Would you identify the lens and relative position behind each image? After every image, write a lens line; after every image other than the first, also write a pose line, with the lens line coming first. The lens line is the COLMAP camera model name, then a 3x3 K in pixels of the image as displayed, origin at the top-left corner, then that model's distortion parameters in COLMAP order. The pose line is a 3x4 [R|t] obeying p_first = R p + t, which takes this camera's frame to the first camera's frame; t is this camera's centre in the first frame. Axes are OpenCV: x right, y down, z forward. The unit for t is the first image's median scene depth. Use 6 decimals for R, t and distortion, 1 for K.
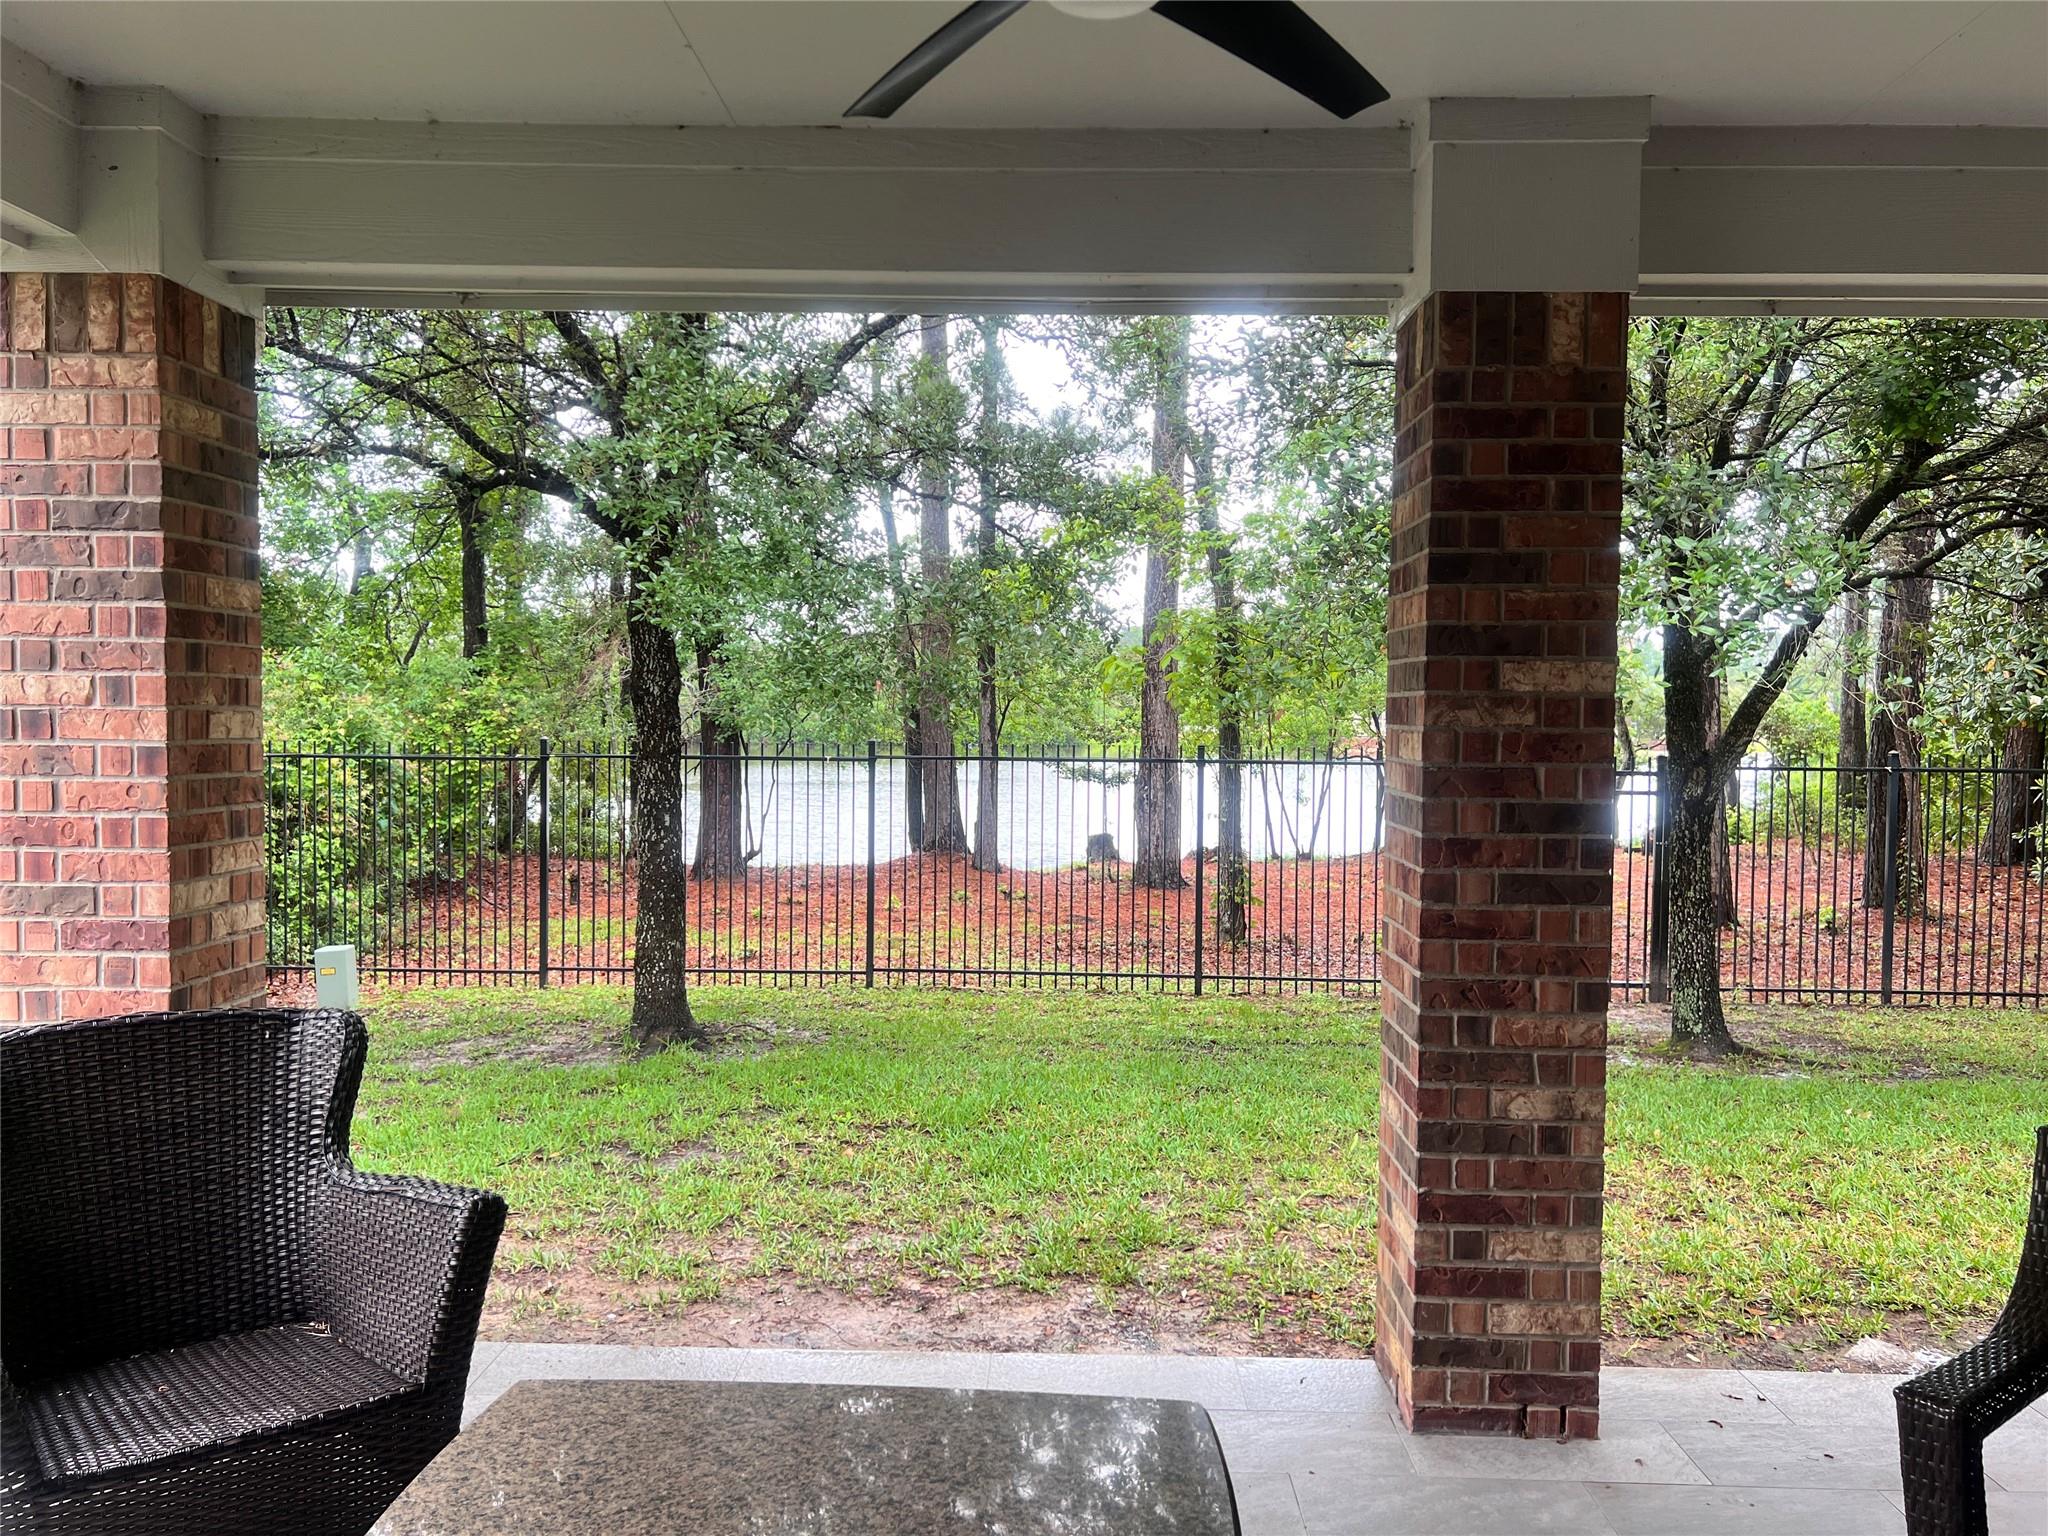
lens RADIAL K [[1545.8, 0, 1024.0], [0, 1545.8, 768.0], [0, 0, 1]] dist [0.008823, 0.002893]
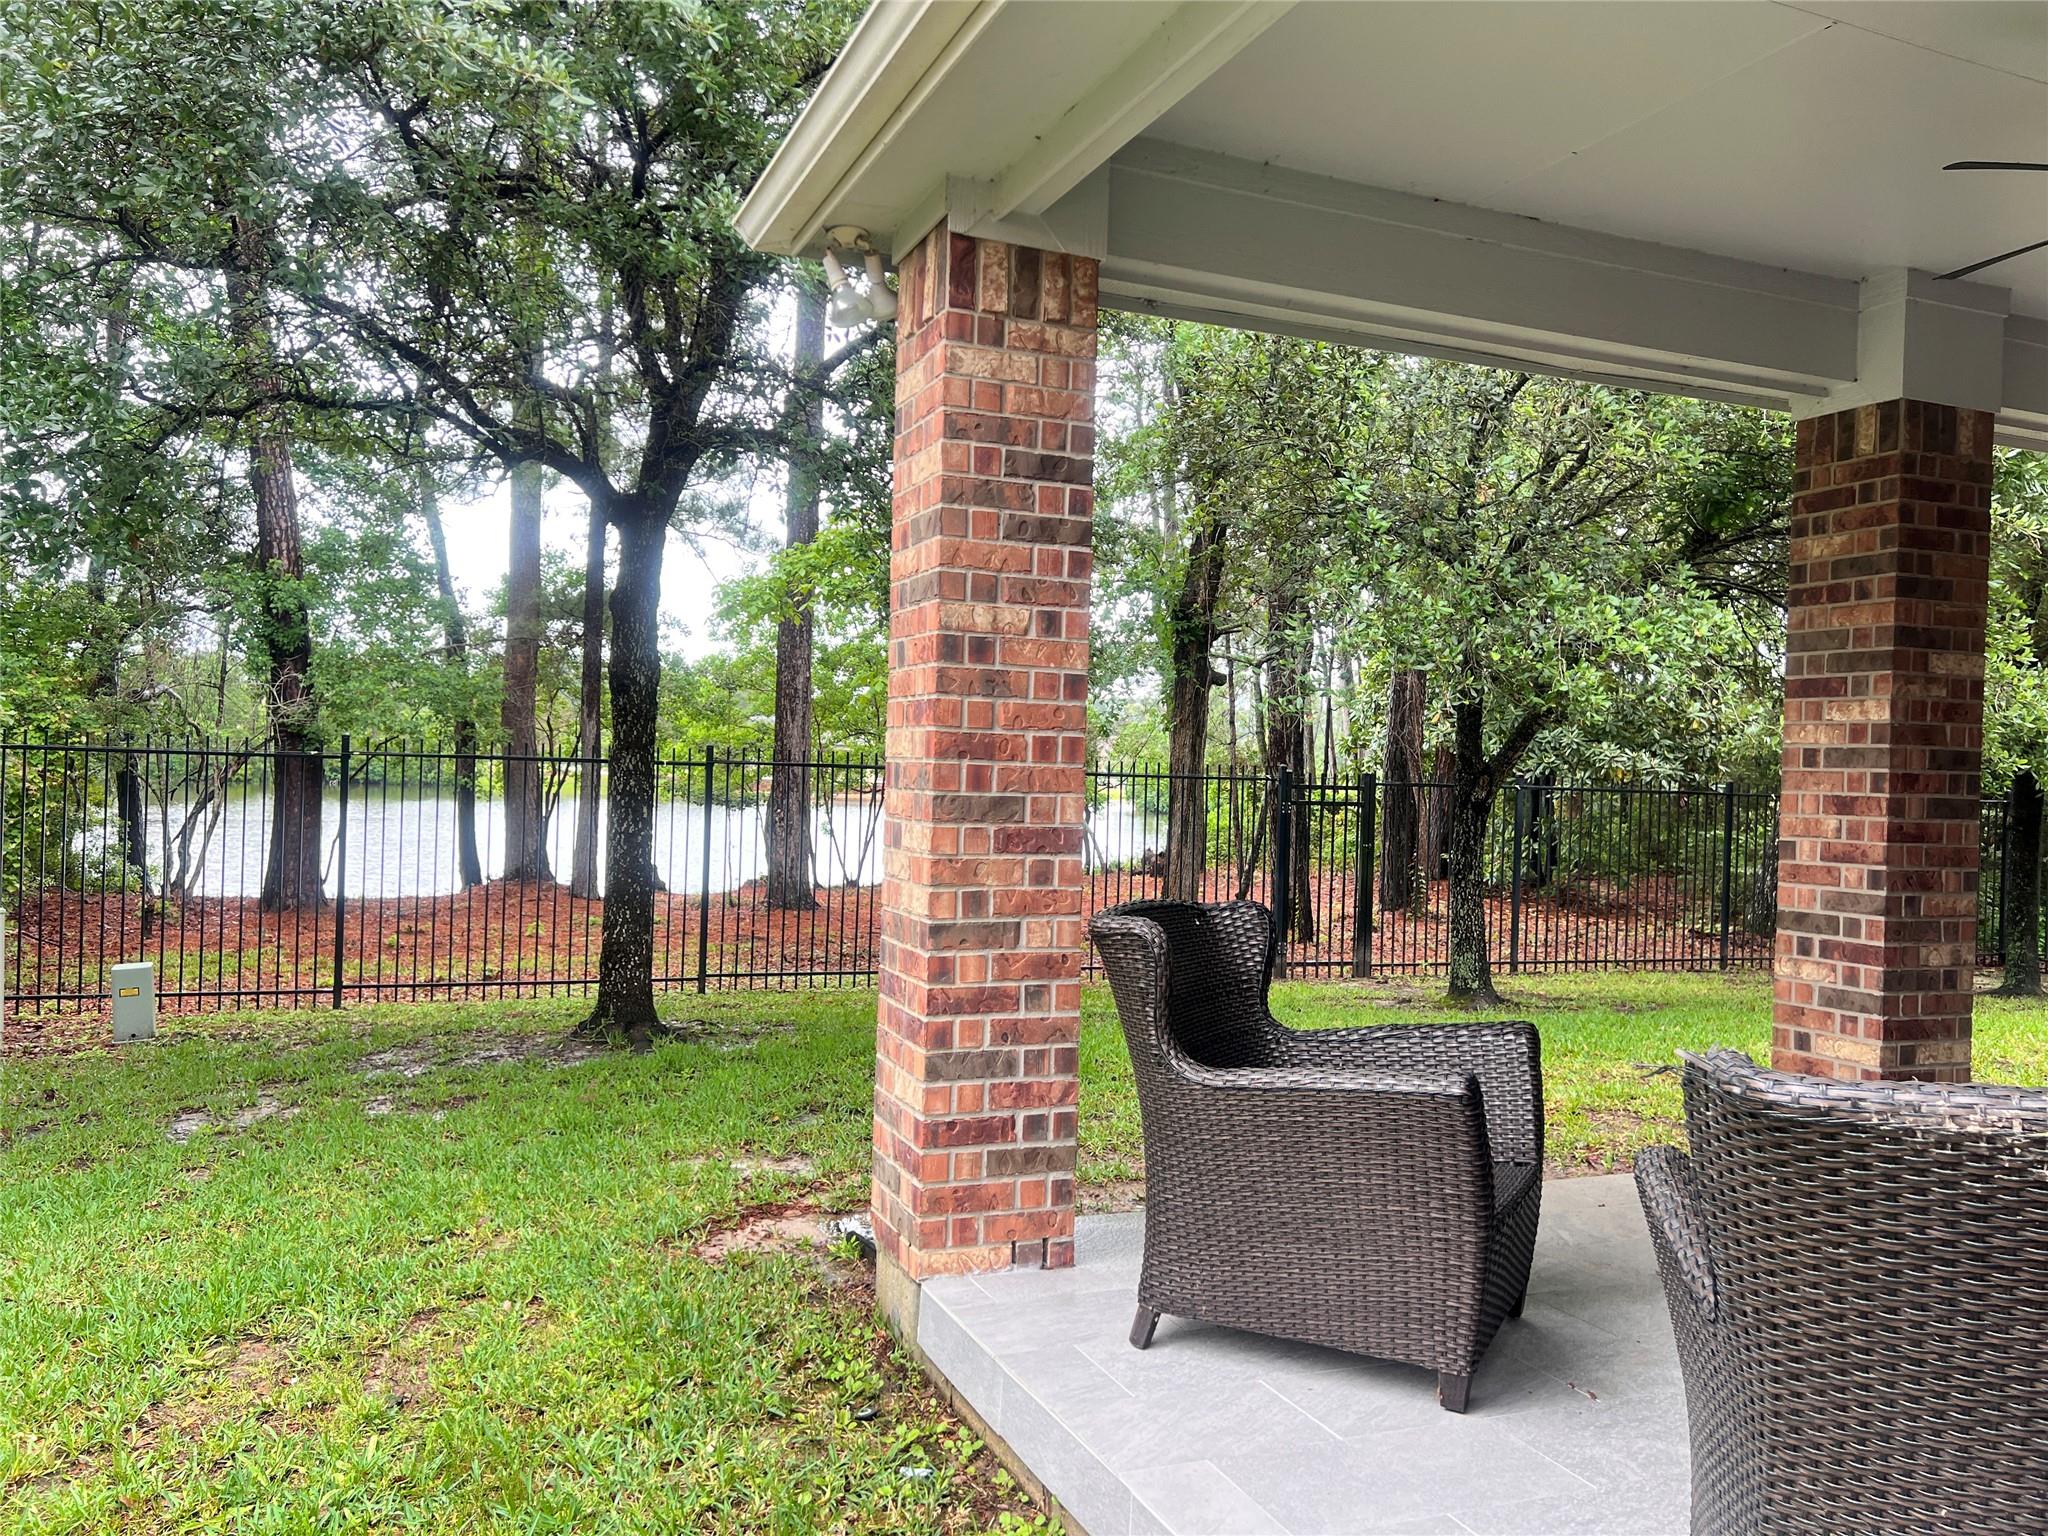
lens RADIAL K [[1532.2, 0, 1024.0], [0, 1532.2, 768.0], [0, 0, 1]] dist [0.178936, -0.239561]
pose [[0.909867, 0.018877, 0.414471, -1.064796], [-0.005257, 0.999409, -0.033977, 0.093700], [-0.414867, 0.028736, 0.909428, -0.007692]]
